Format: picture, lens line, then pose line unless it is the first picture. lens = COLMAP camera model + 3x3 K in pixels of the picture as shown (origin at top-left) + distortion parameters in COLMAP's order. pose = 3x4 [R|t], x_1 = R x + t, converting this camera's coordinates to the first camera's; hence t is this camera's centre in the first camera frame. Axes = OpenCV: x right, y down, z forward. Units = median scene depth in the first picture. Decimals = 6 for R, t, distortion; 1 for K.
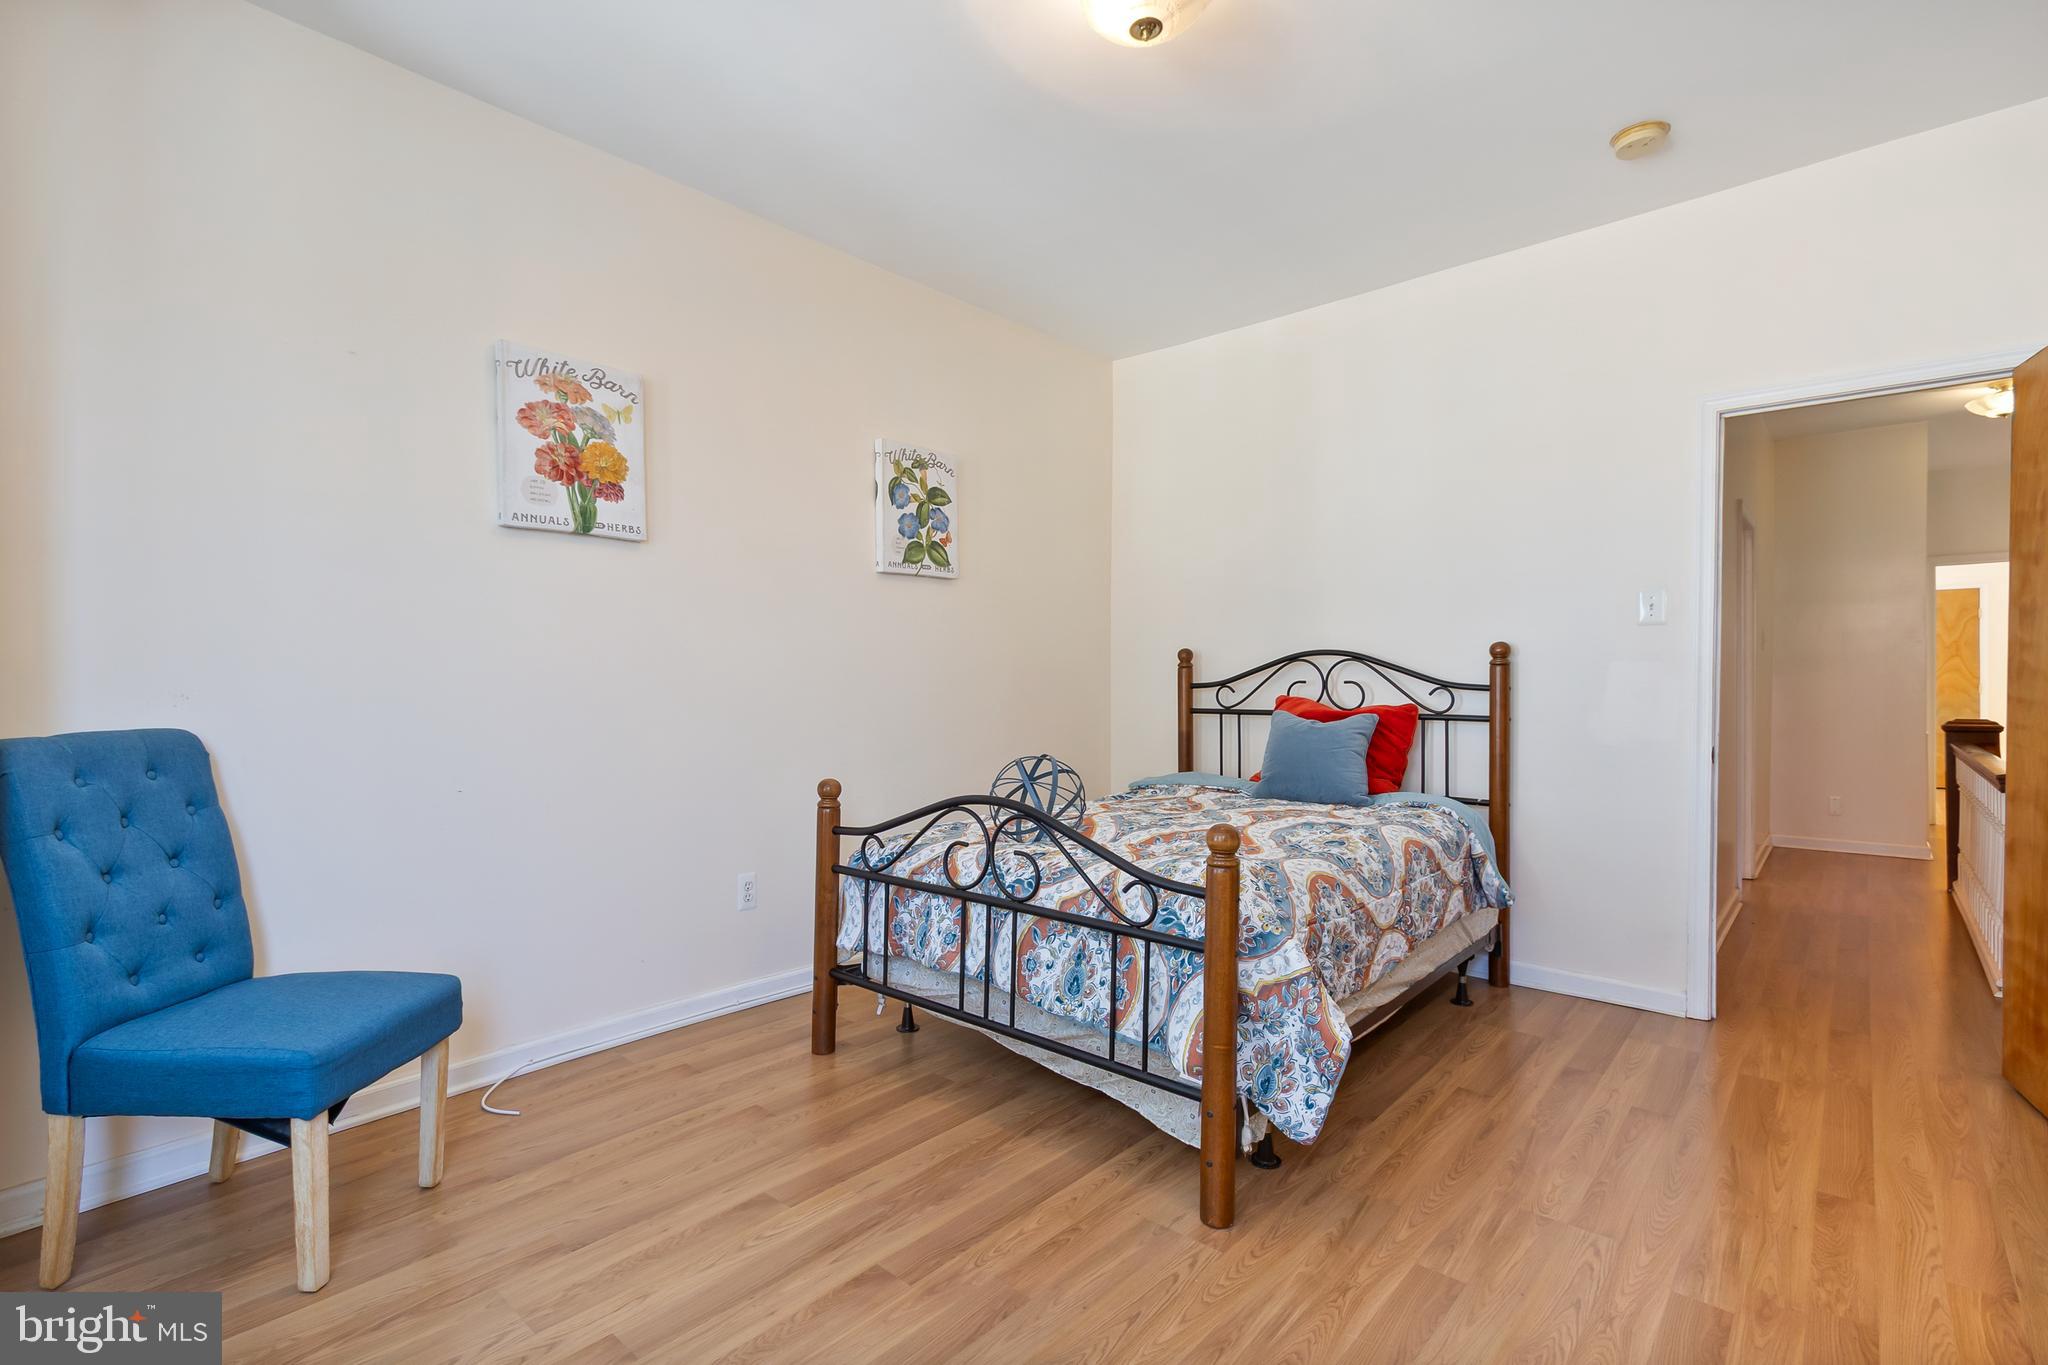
lens RADIAL K [[930.8, 0, 1026.3], [0, 930.8, 677.8], [0, 0, 1]] dist [0.000321, -0.000005]
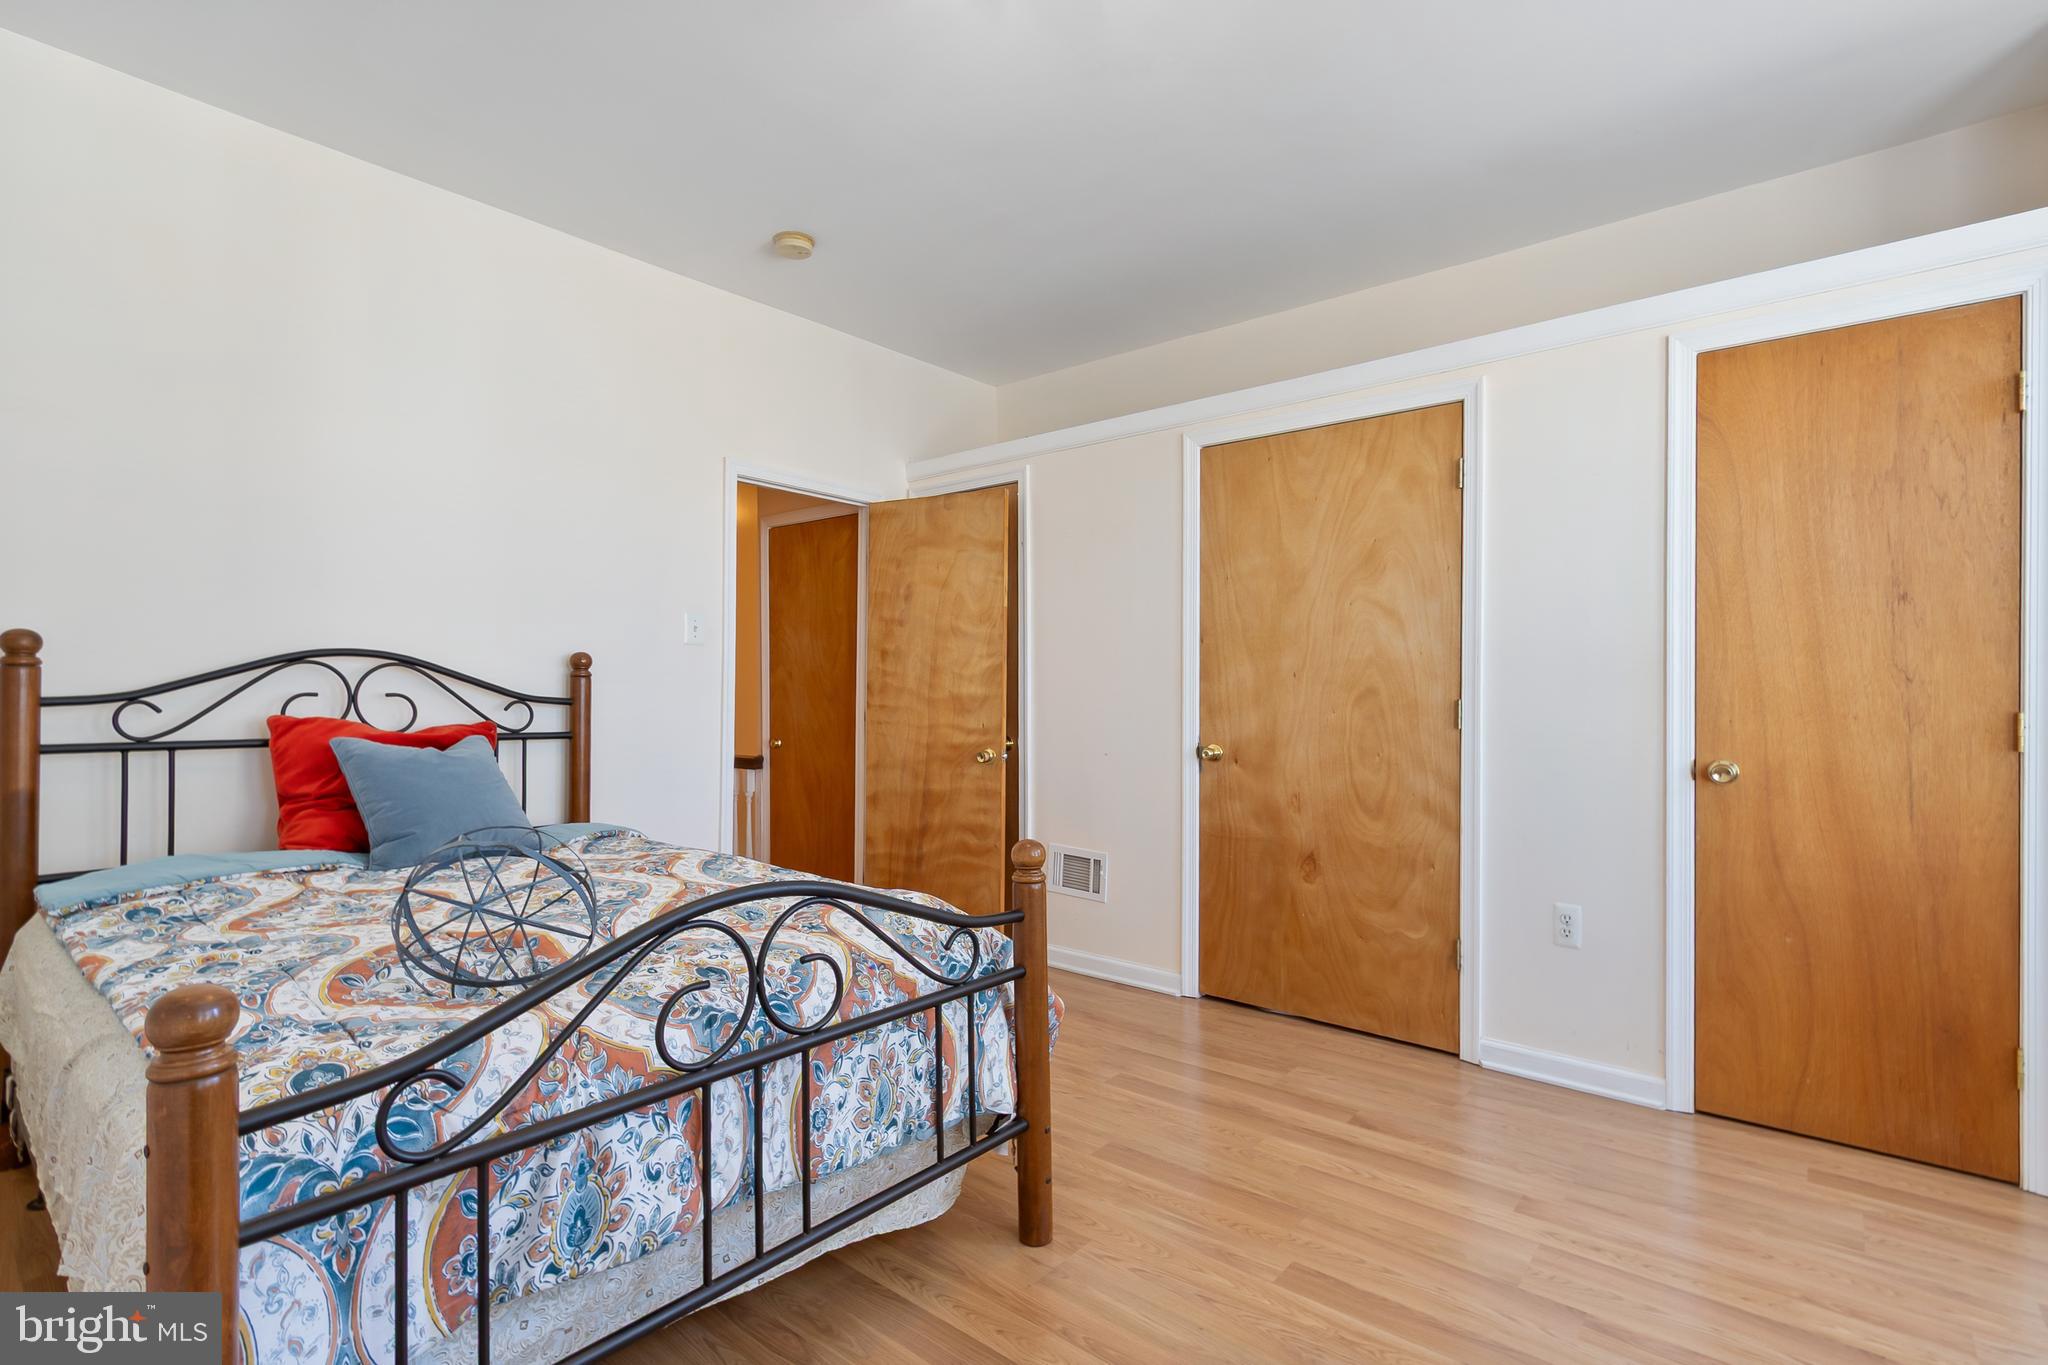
lens RADIAL K [[930.8, 0, 1028.1], [0, 930.8, 691.4], [0, 0, 1]] dist [0.000321, -0.000005]
pose [[-0.000690, 0.003762, 0.999993, -0.422846], [-0.006837, 0.999970, -0.003766, 0.001141], [-0.999976, -0.006840, -0.000664, 0.540835]]
